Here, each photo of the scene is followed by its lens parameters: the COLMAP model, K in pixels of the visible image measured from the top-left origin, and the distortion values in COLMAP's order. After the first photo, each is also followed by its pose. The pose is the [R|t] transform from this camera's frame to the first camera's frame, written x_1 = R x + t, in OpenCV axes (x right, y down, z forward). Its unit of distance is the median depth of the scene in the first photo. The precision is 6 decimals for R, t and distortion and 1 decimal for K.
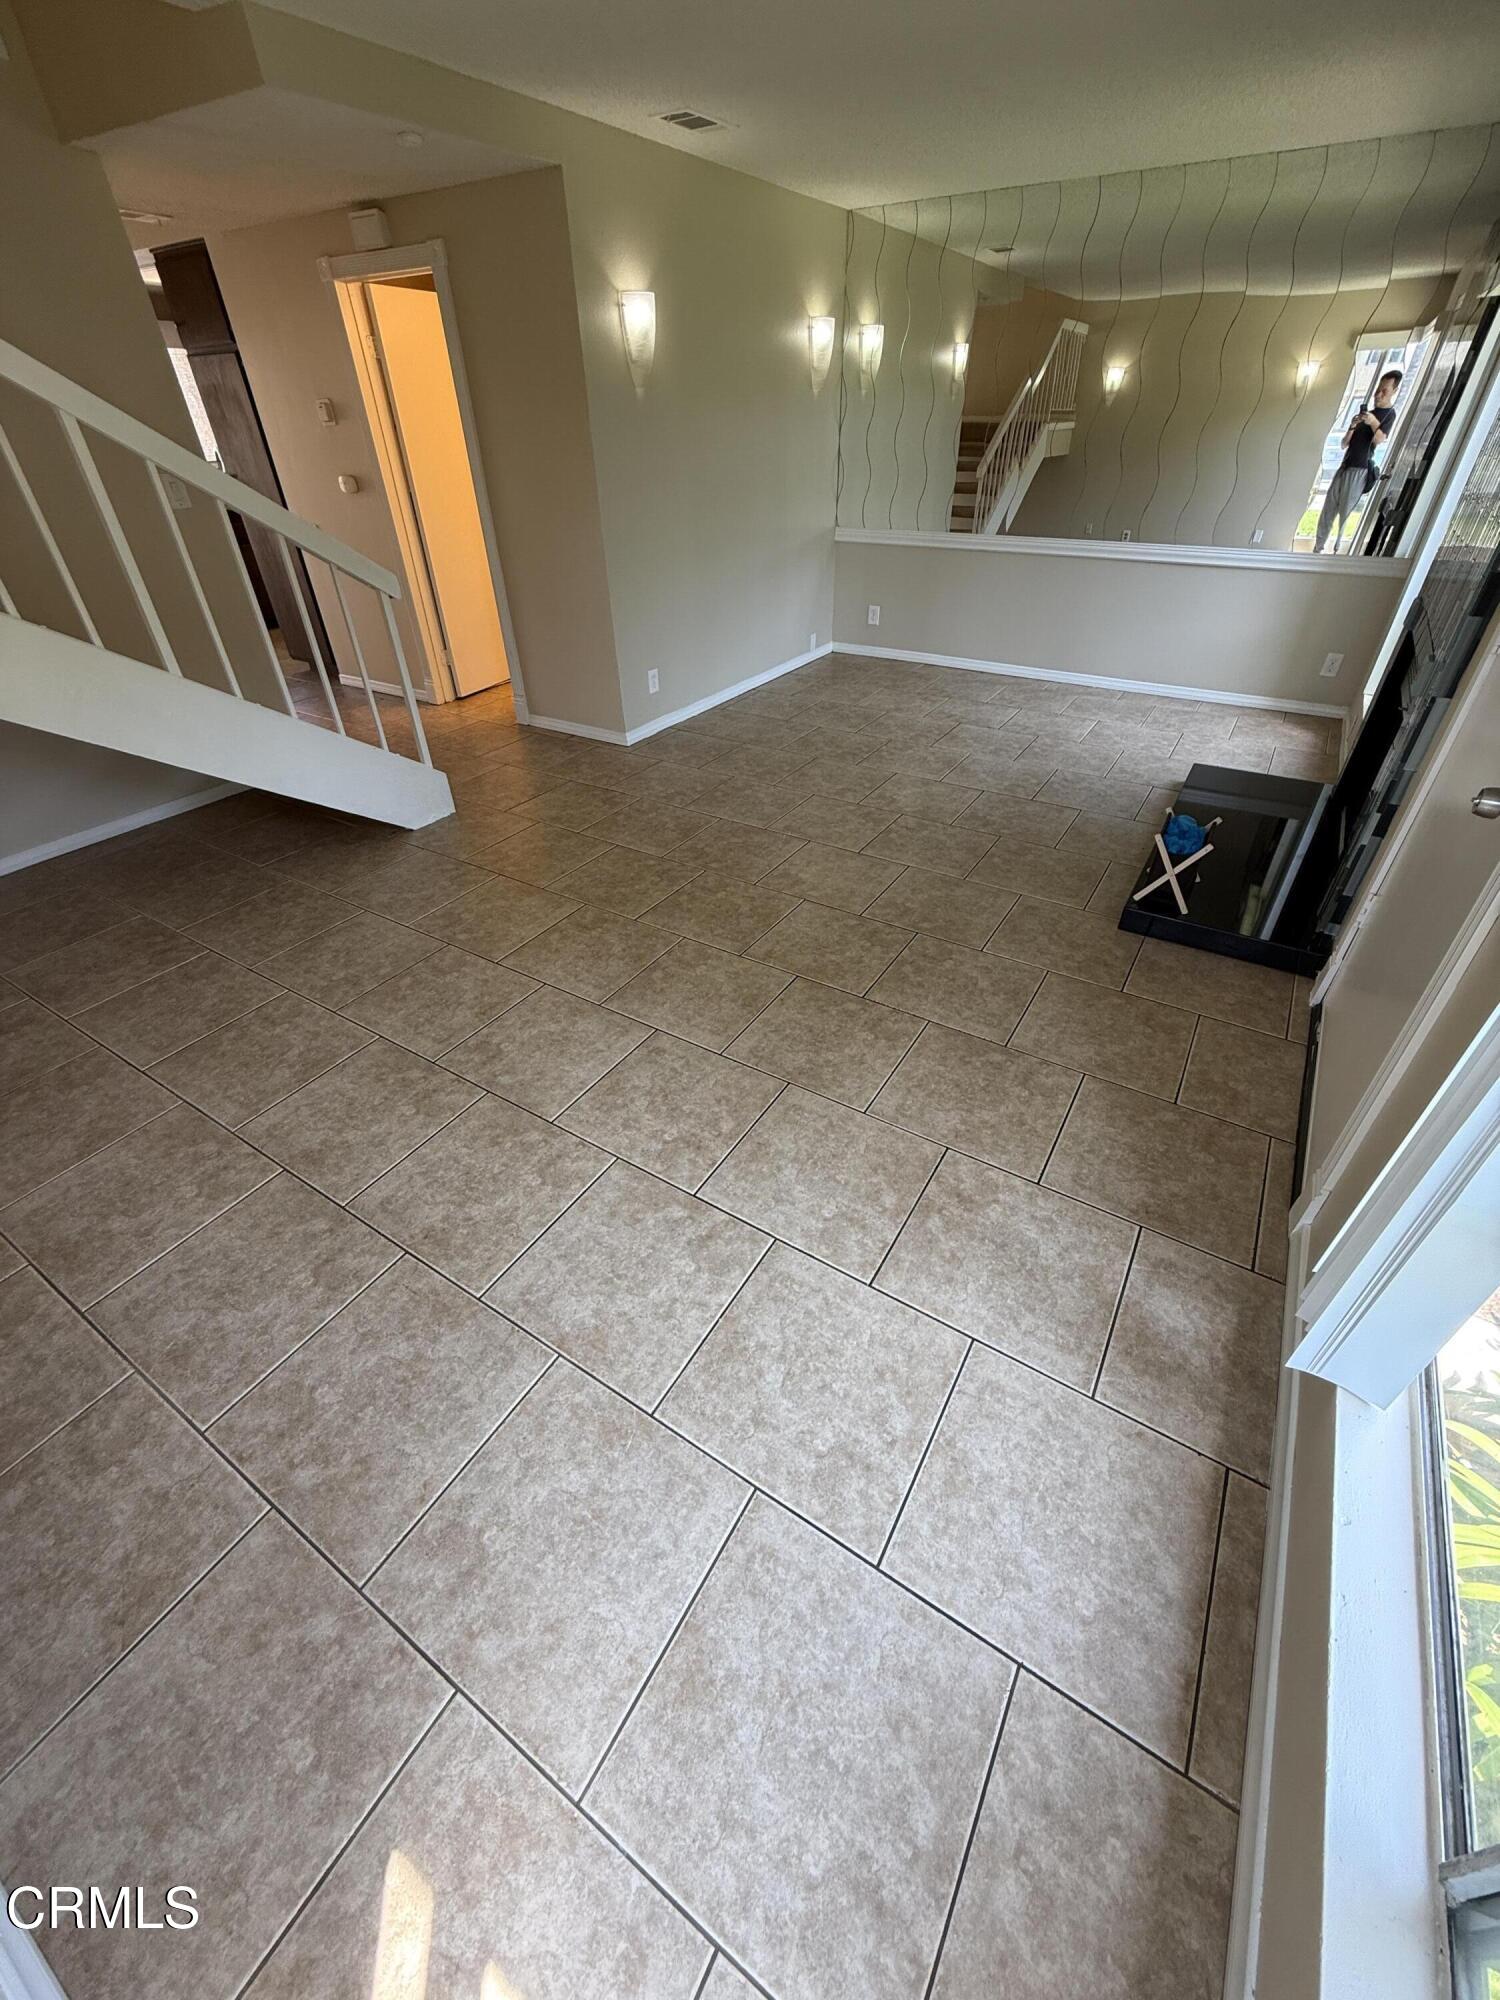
lens RADIAL K [[799.1, 0, 748.4], [0, 799.1, 988.1], [0, 0, 1]] dist [0.000596, 0.000319]
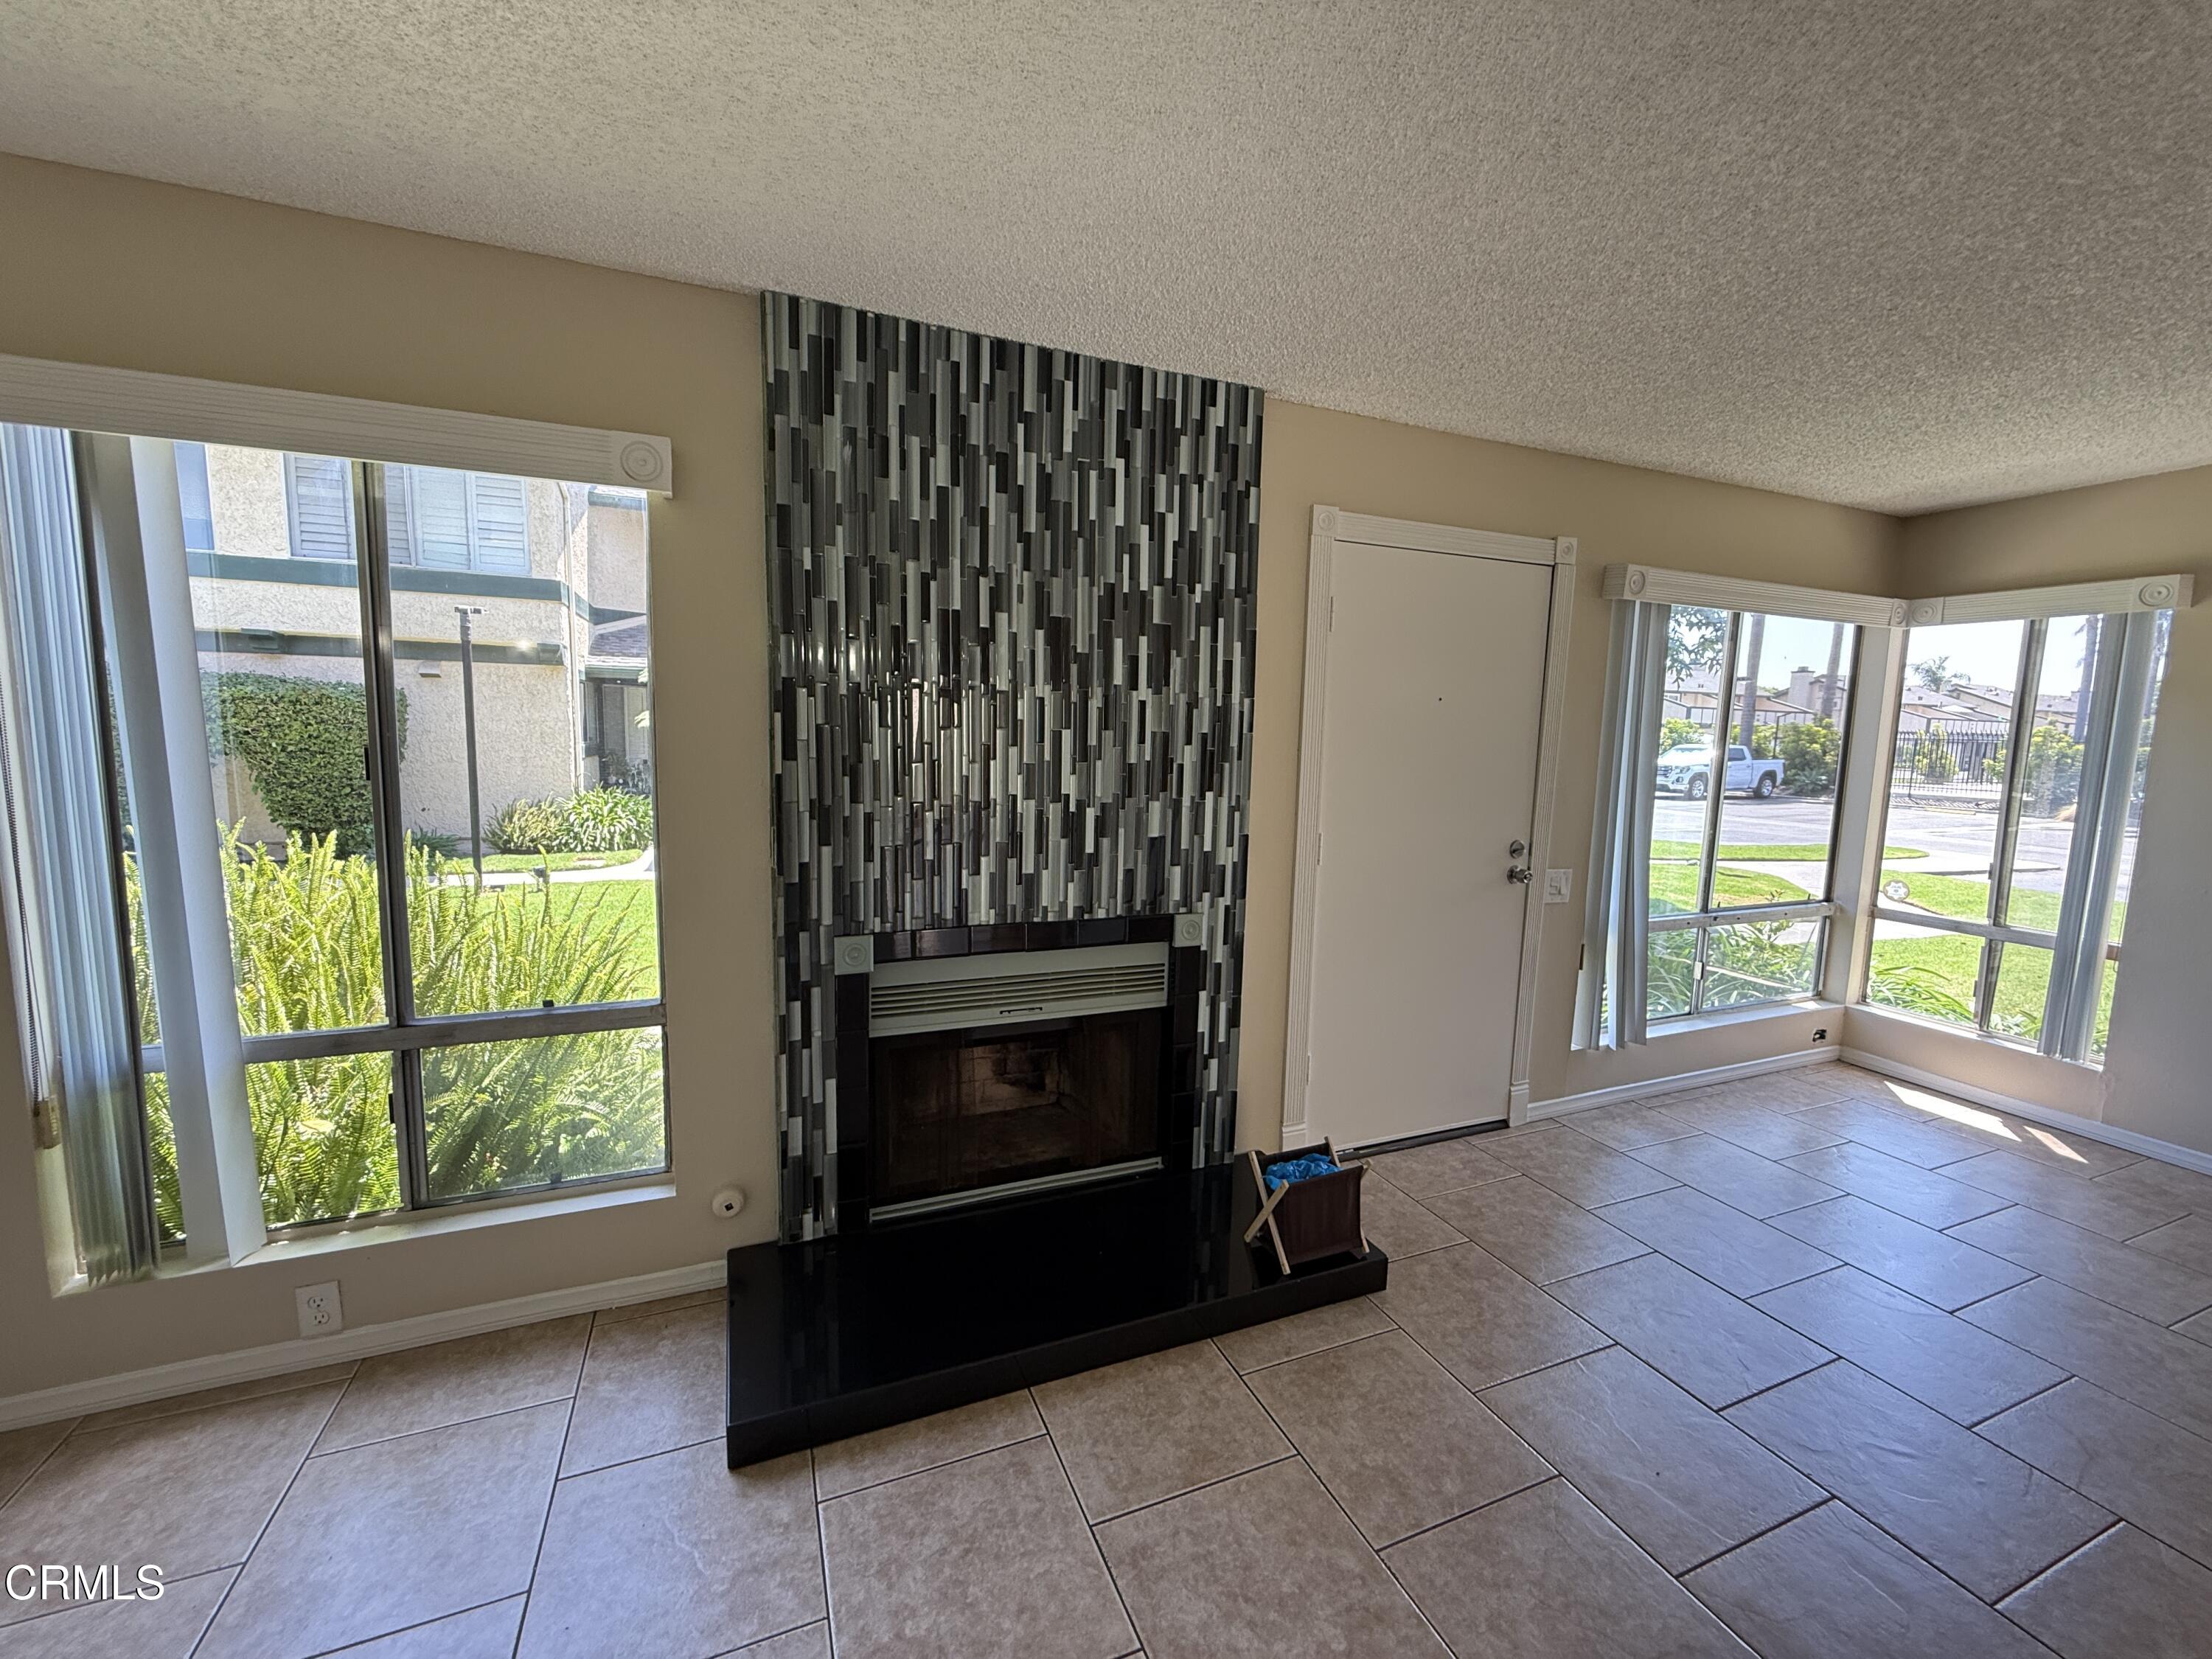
lens RADIAL K [[883.8, 0, 1093.7], [0, 883.8, 821.3], [0, 0, 1]] dist [0.000596, 0.000319]
pose [[-0.813208, -0.067901, 0.577998, 0.202427], [0.331904, 0.761710, 0.556451, -0.806198], [-0.478051, 0.644350, -0.596892, 1.135034]]
